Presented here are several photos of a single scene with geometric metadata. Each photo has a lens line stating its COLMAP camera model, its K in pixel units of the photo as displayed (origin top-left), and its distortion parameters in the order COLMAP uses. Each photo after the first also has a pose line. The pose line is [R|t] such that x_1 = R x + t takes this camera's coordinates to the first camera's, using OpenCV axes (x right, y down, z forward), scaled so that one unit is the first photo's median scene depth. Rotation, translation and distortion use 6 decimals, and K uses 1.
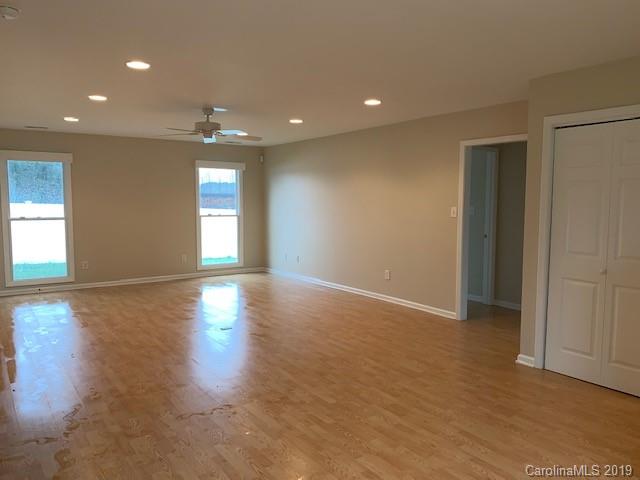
lens RADIAL K [[487.3, 0, 320.0], [0, 487.3, 240.0], [0, 0, 1]] dist [0.055373, -0.078183]
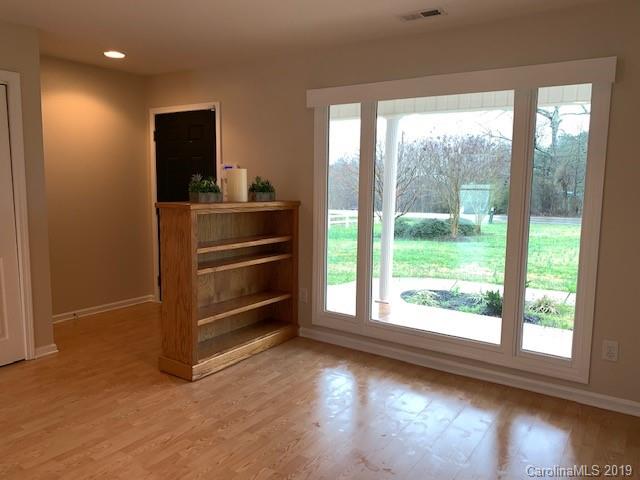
lens RADIAL K [[487.3, 0, 320.0], [0, 487.3, 240.0], [0, 0, 1]] dist [0.055373, -0.078183]
pose [[-0.360249, -0.127734, 0.924070, -0.359277], [0.058823, 0.985499, 0.159157, -0.041936], [-0.931000, 0.111693, -0.347512, 0.532994]]
